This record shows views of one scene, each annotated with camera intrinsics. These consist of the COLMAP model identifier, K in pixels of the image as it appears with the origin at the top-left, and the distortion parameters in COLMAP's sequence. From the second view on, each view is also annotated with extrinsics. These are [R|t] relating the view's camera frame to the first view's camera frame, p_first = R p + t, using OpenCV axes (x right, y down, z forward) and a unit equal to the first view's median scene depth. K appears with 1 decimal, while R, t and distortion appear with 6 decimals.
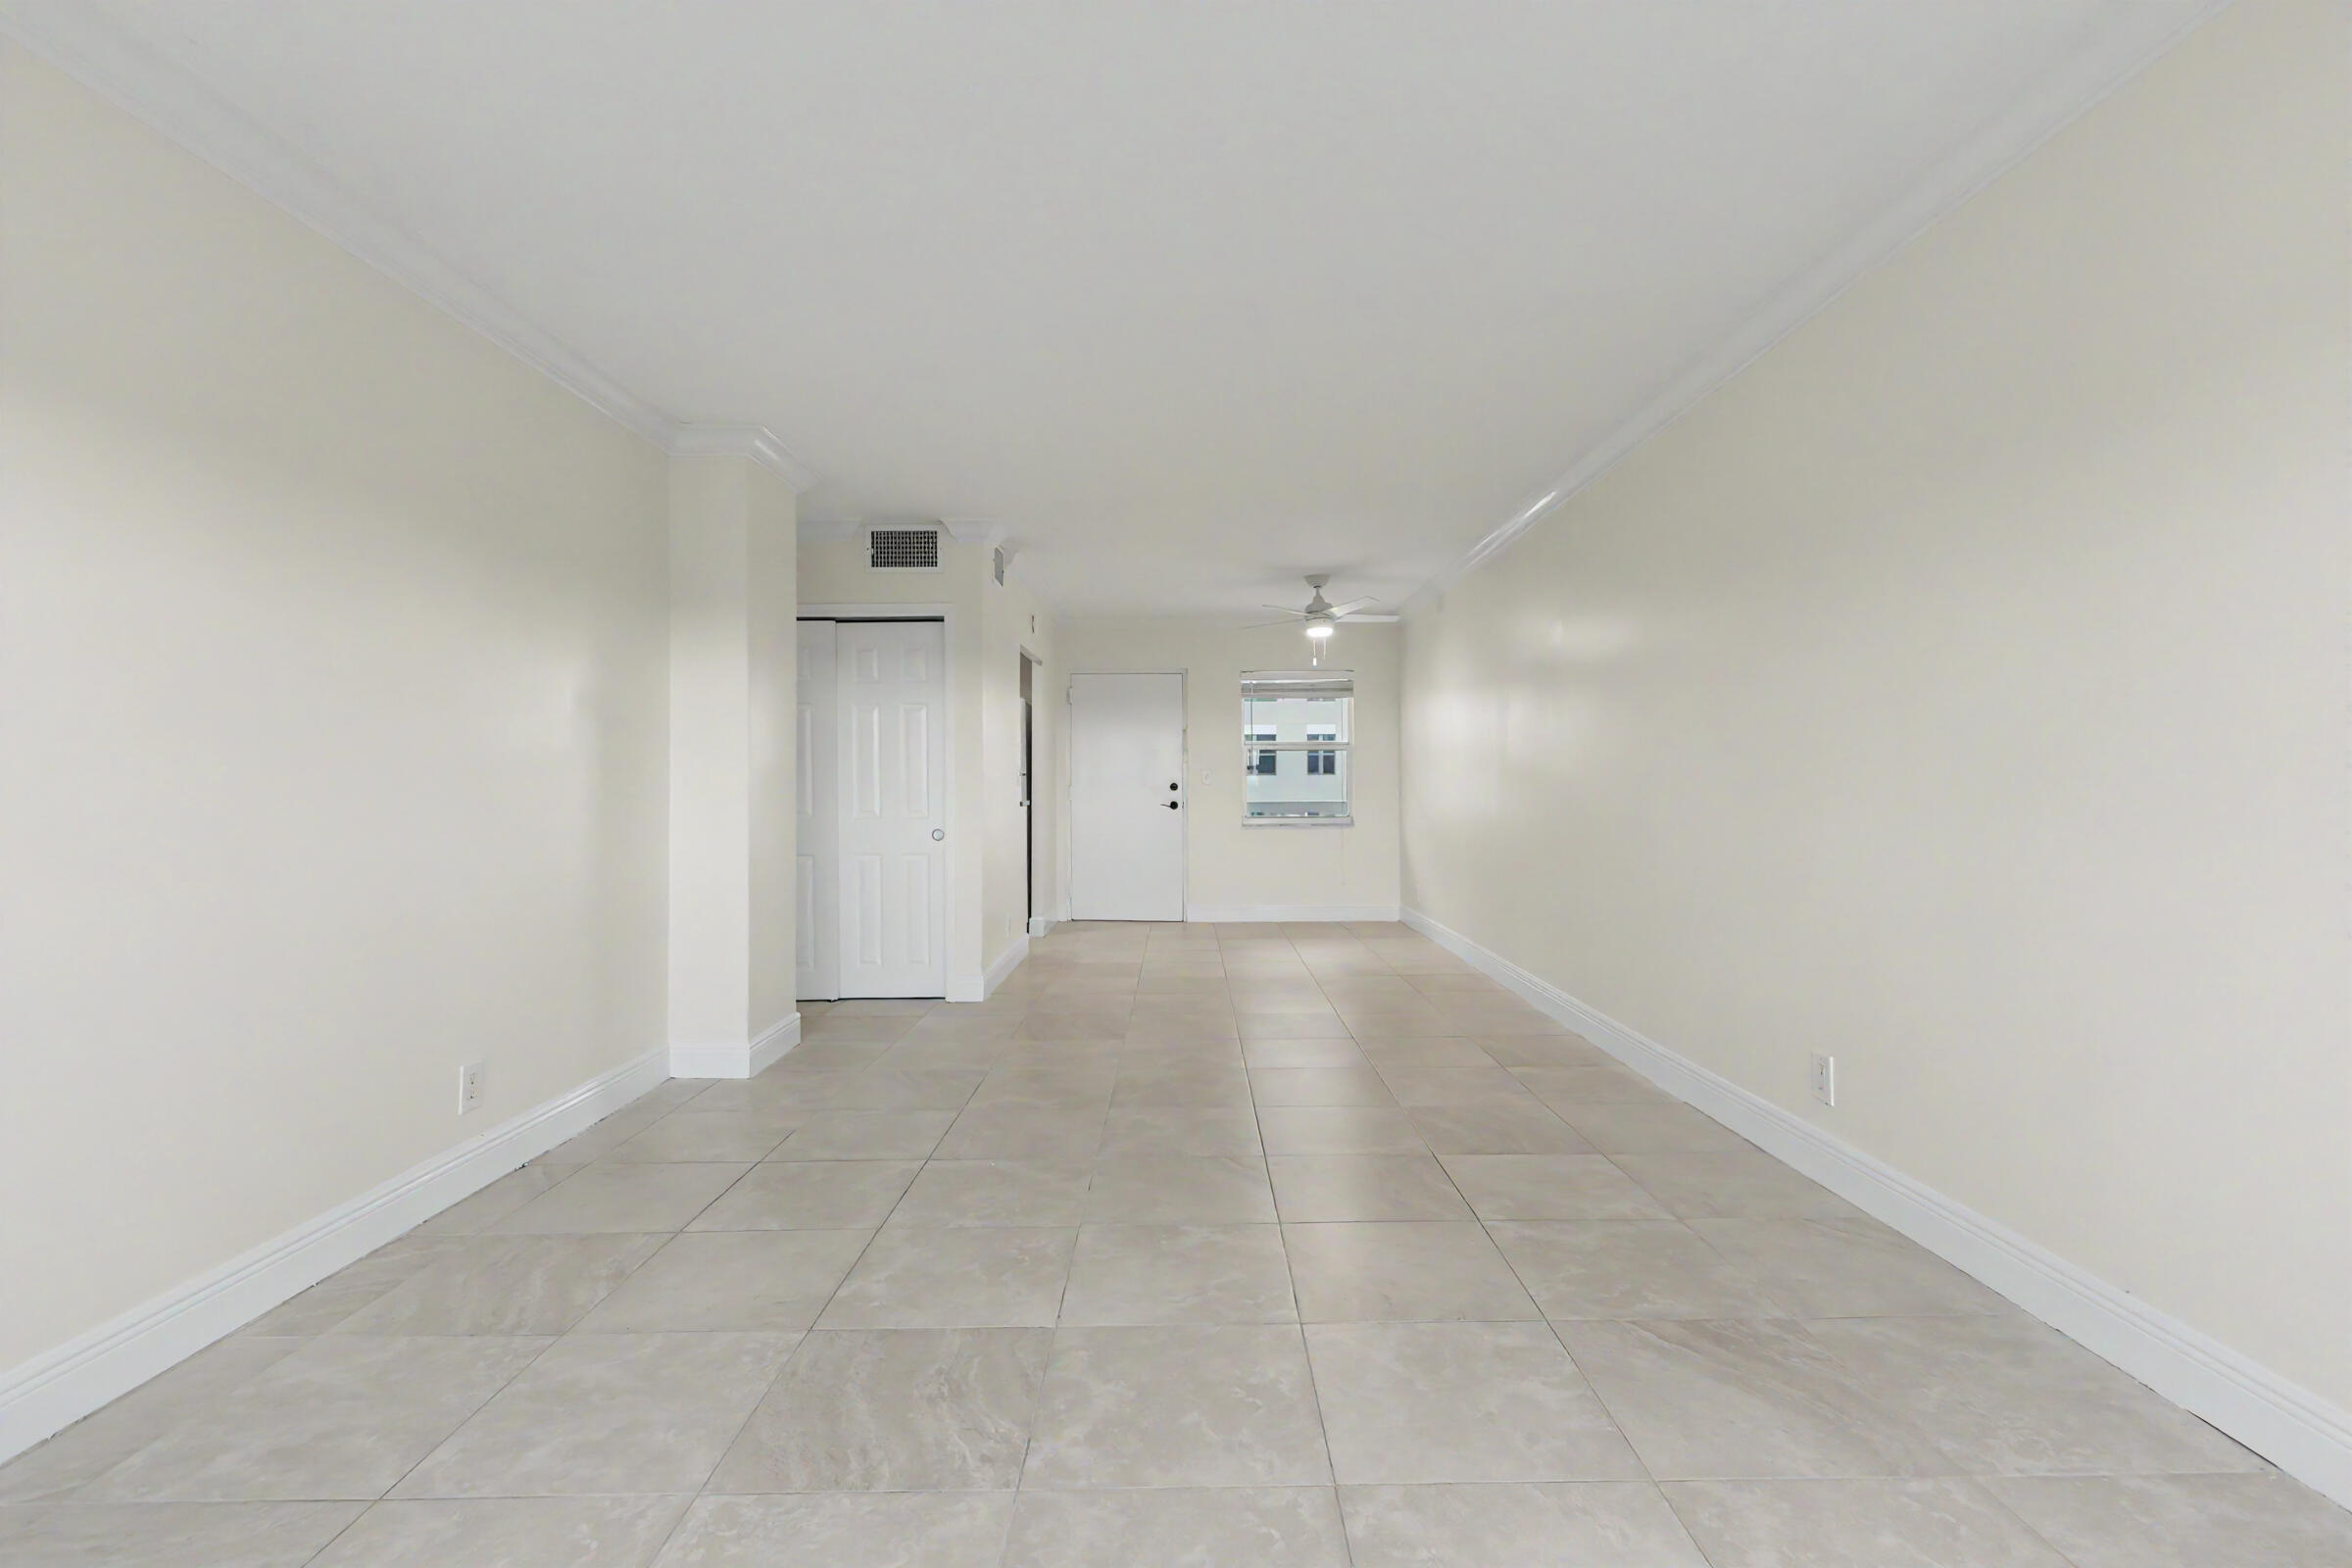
lens RADIAL K [[1076.0, 0, 1183.8], [0, 1076.0, 777.6], [0, 0, 1]] dist [0.004713, 0.000086]
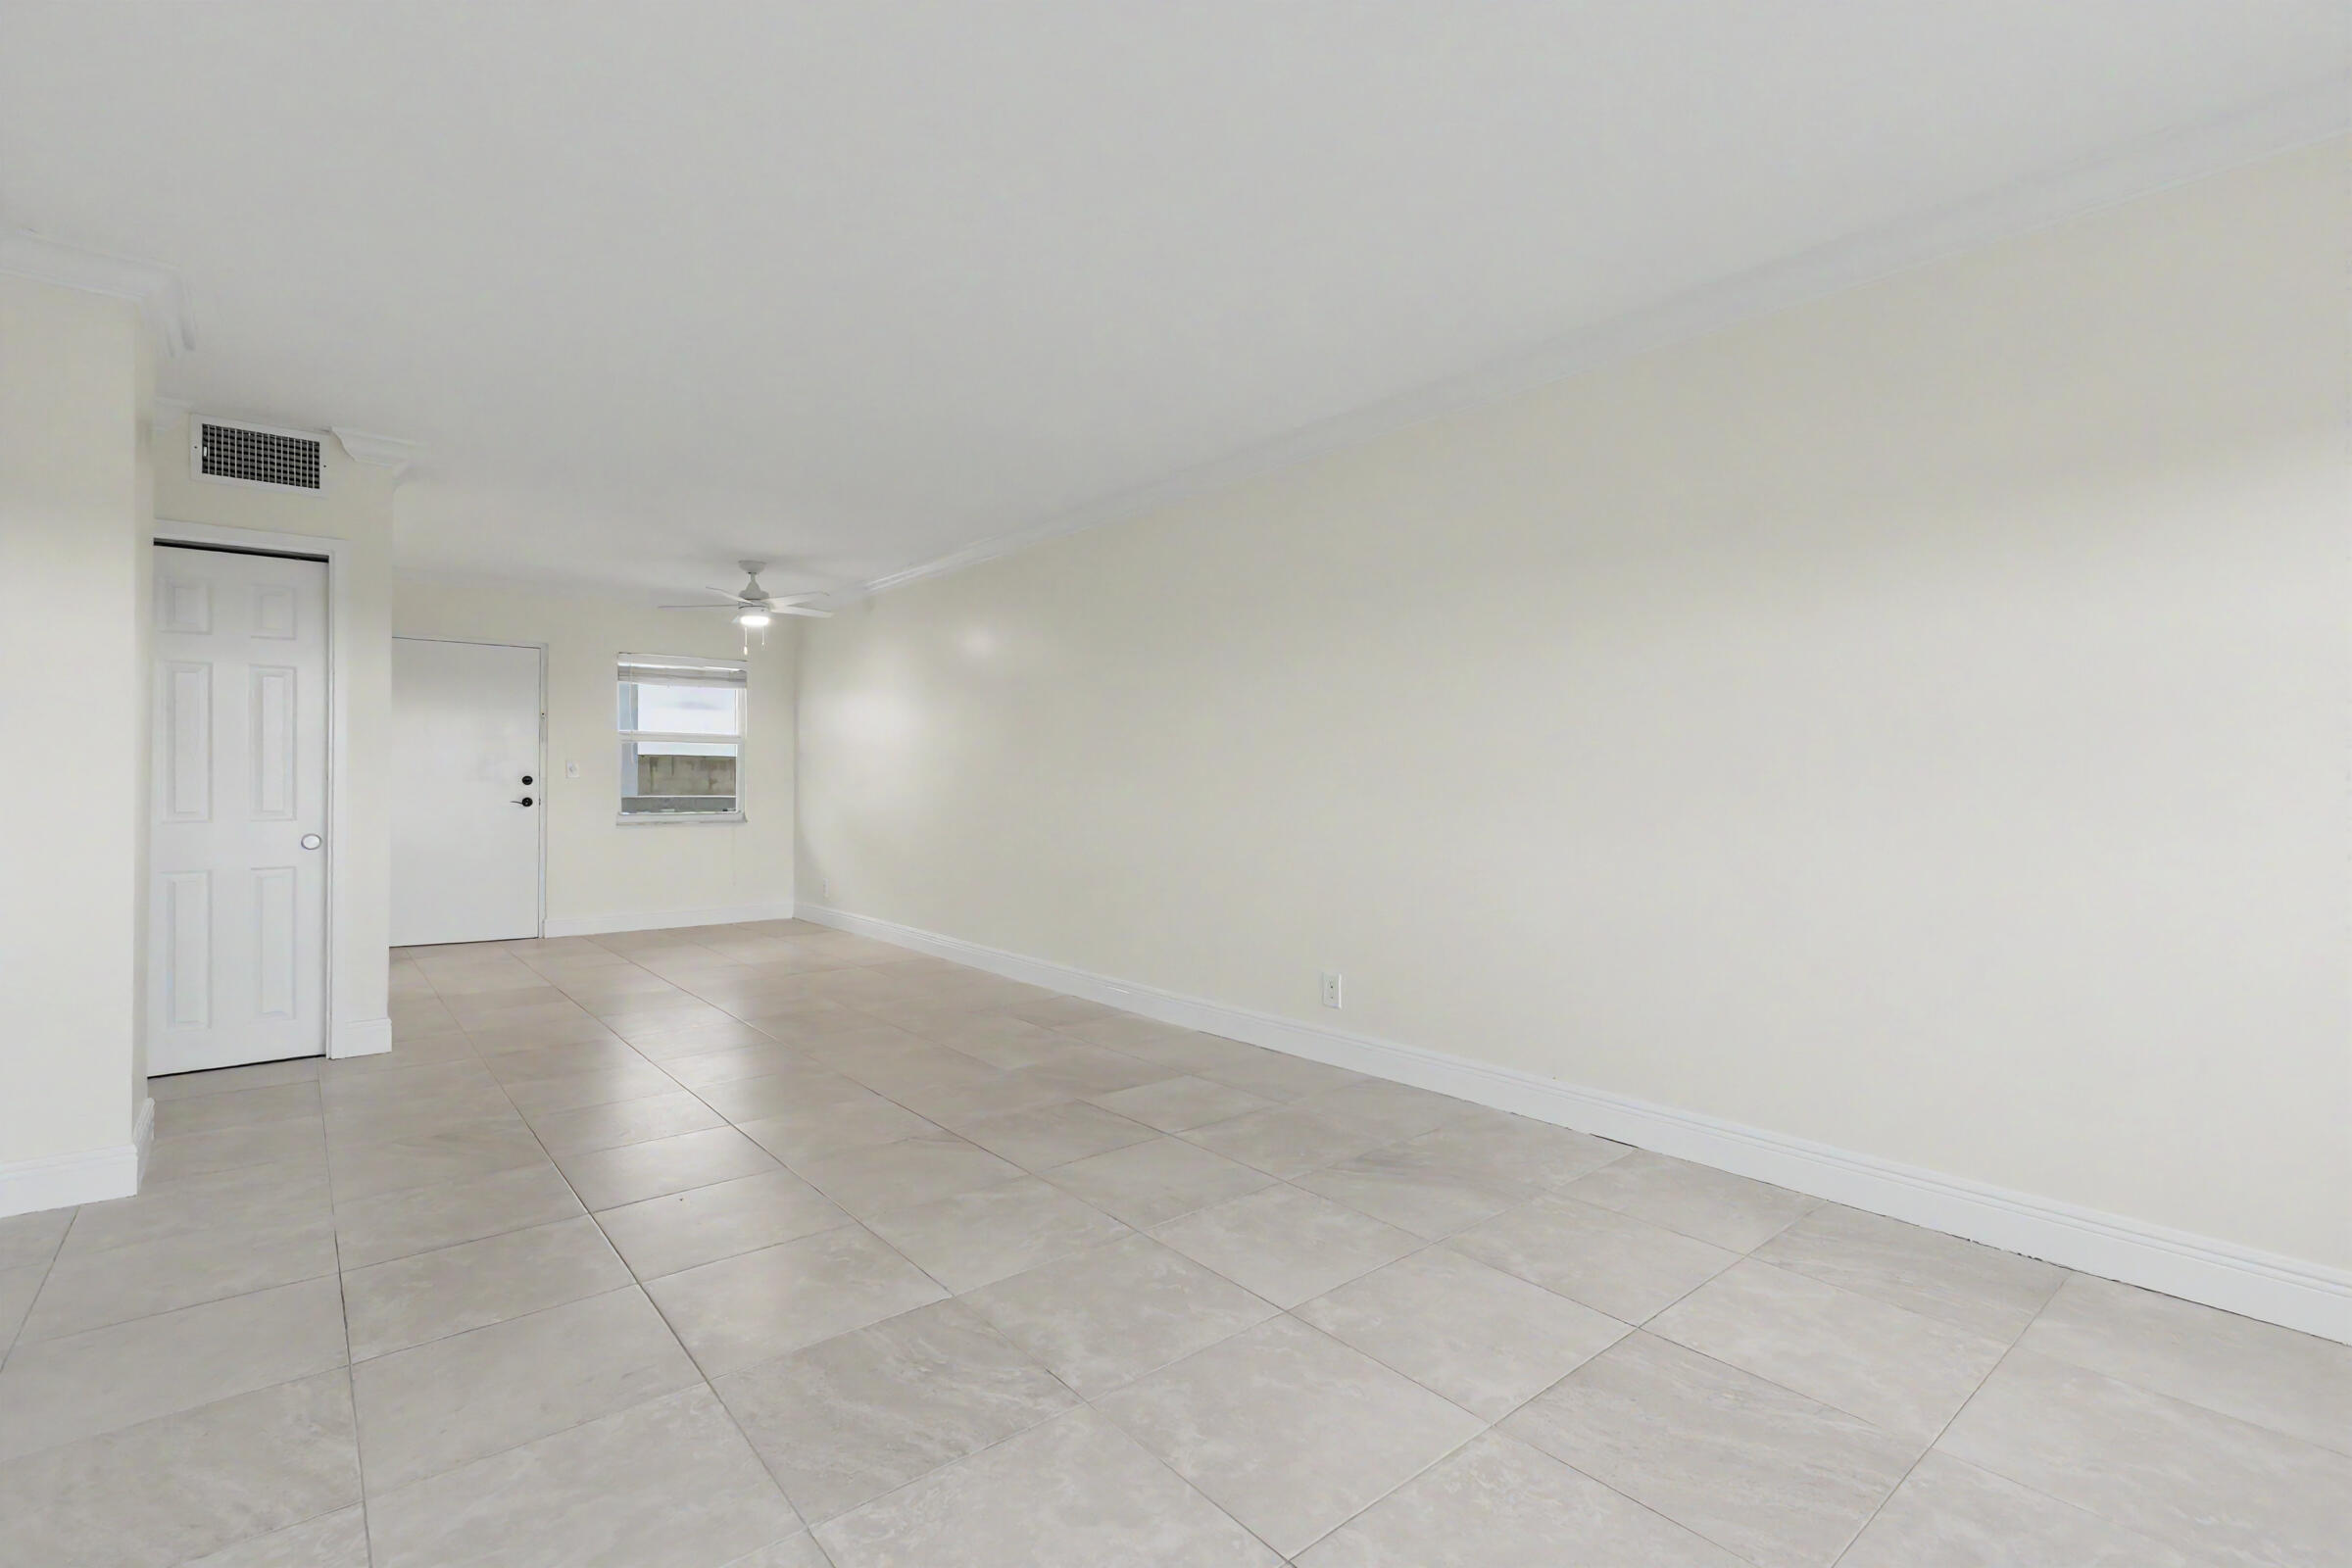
lens RADIAL K [[1076.0, 0, 1183.8], [0, 1076.0, 777.6], [0, 0, 1]] dist [0.004713, 0.000086]
pose [[0.767967, 0.009266, 0.640422, -0.248128], [-0.011512, 0.999934, -0.000663, 0.001287], [-0.640385, -0.006864, 0.768023, 0.021548]]
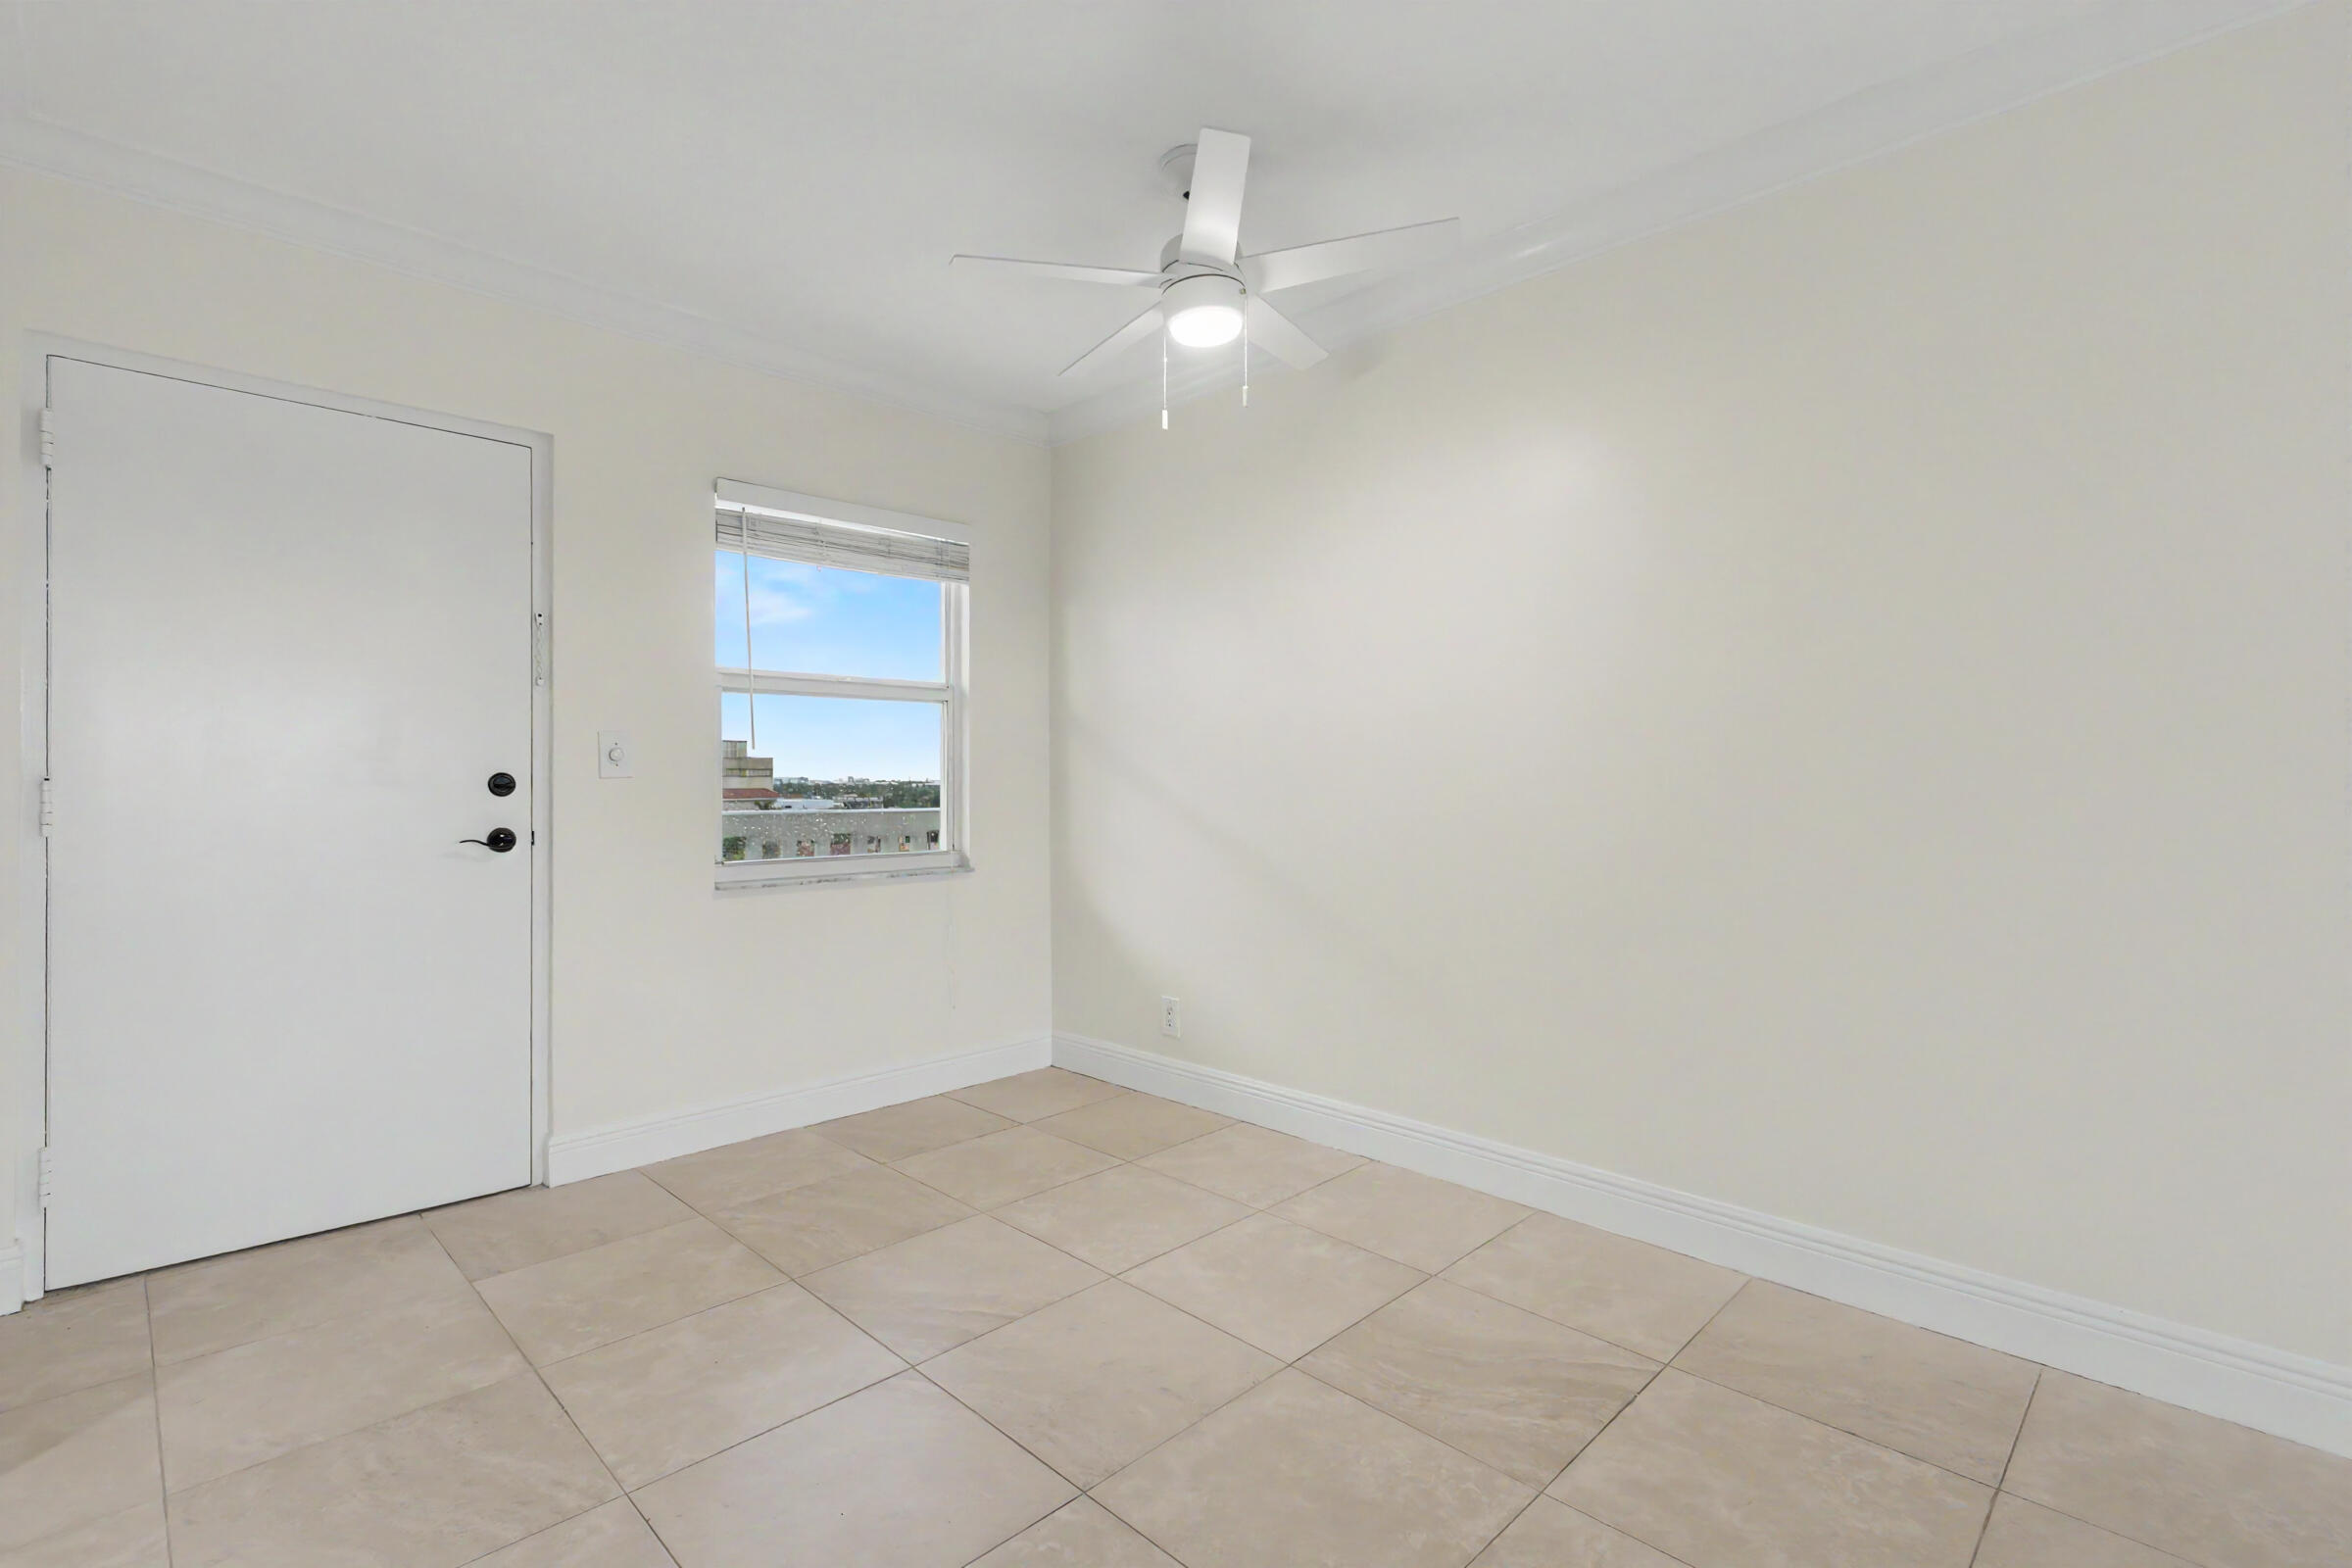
lens RADIAL K [[1089.6, 0, 1178.8], [0, 1089.6, 771.5], [0, 0, 1]] dist [0.007668, 0.000034]
pose [[0.710560, 0.004645, 0.703621, -0.154862], [-0.003552, 0.999989, -0.003015, 0.007432], [-0.703628, -0.000356, 0.710569, 0.976016]]
